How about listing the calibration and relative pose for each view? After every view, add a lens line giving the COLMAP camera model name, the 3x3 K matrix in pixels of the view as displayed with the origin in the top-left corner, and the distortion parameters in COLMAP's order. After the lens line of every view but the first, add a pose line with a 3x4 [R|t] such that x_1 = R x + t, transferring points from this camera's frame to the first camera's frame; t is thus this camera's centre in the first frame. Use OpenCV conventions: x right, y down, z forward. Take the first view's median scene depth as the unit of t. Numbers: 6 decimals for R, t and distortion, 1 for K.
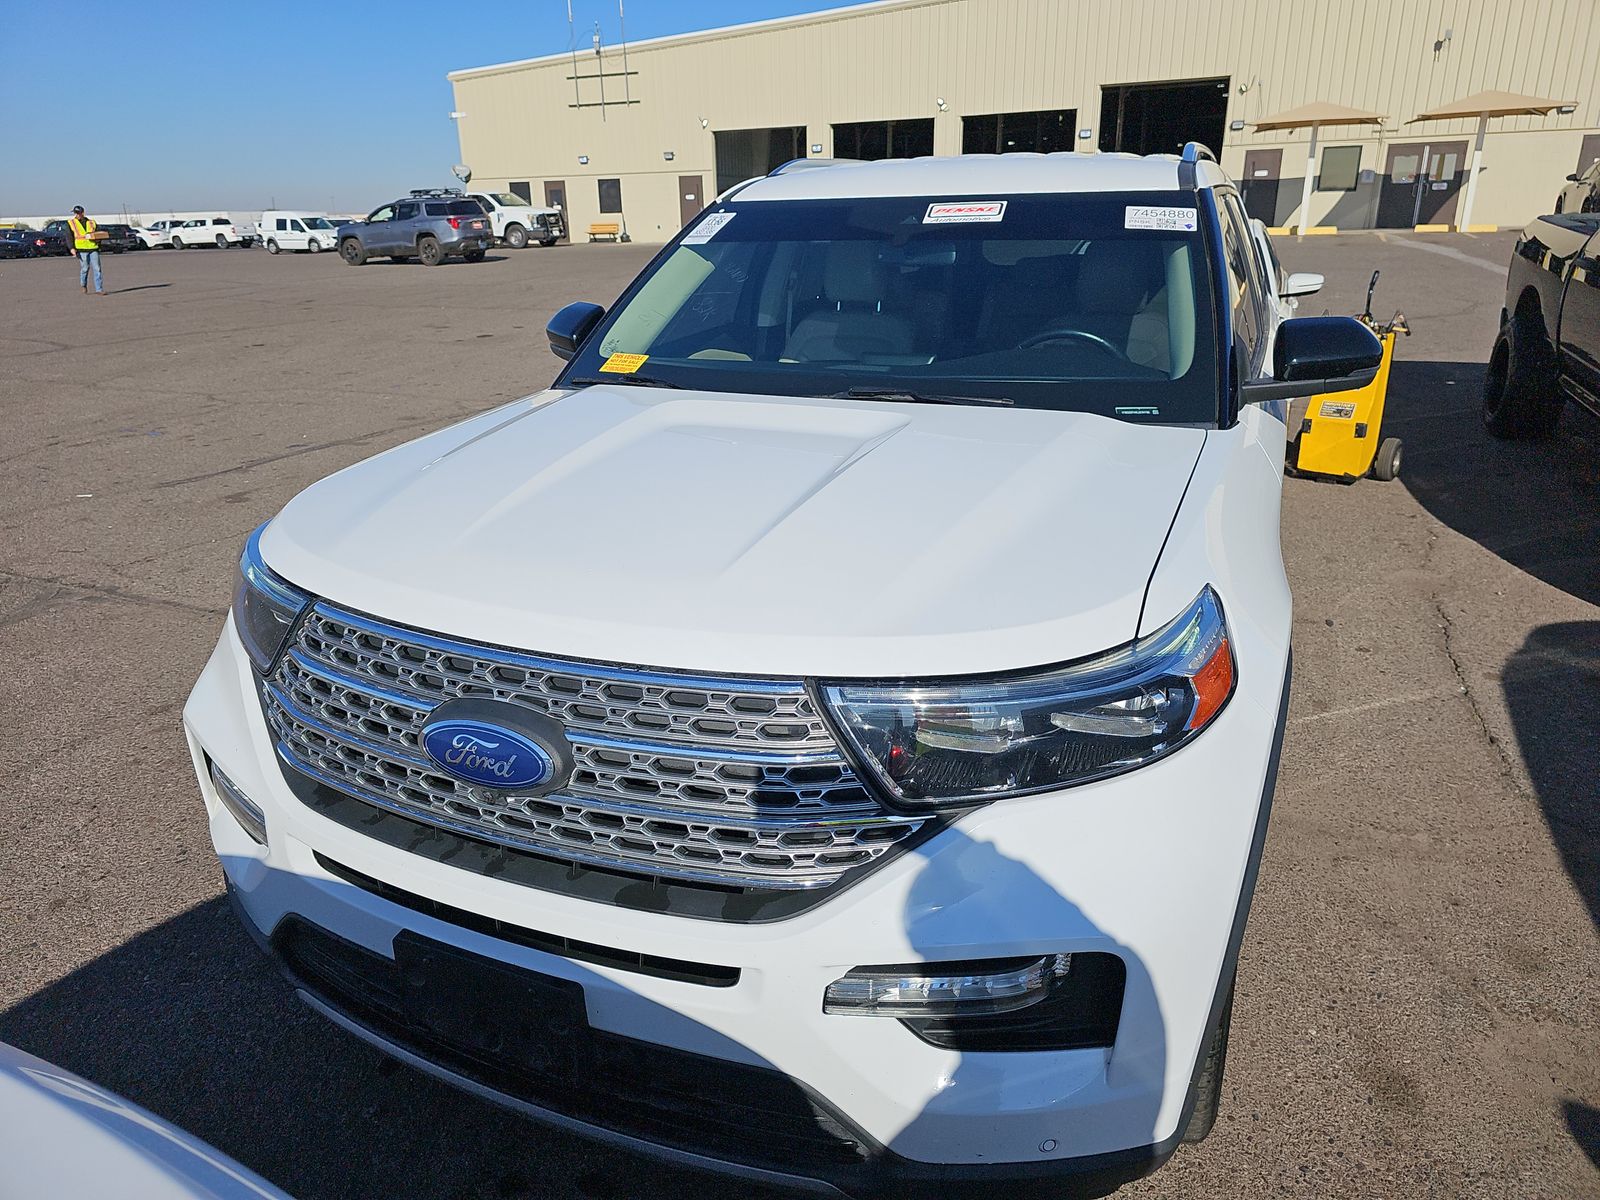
lens RADIAL K [[1130.2, 0, 767.8], [0, 1130.2, 597.0], [0, 0, 1]] dist [0.007100, -0.004728]
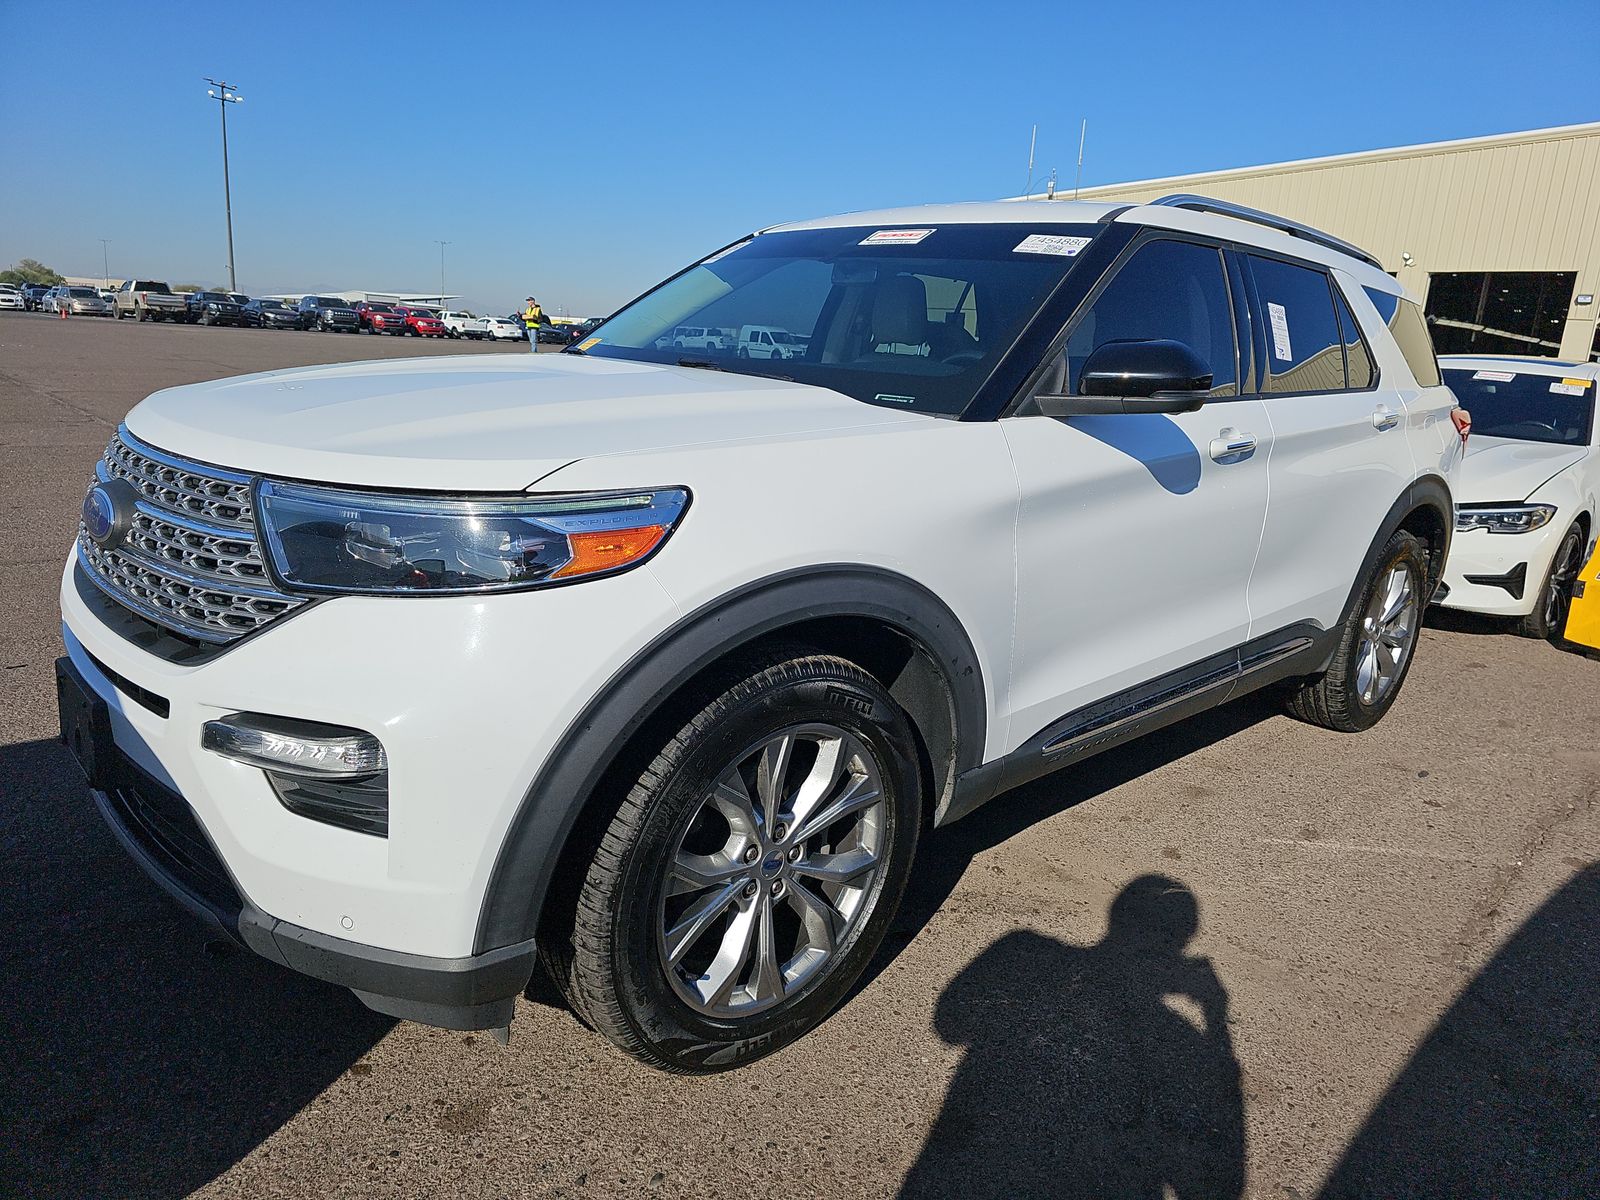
lens RADIAL K [[1130.2, 0, 767.8], [0, 1130.2, 597.0], [0, 0, 1]] dist [0.007100, -0.004728]
pose [[0.909372, 0.165109, -0.381814, 0.402182], [-0.209829, 0.974597, -0.078305, 0.070882], [0.359186, 0.151324, 0.920916, 0.033315]]
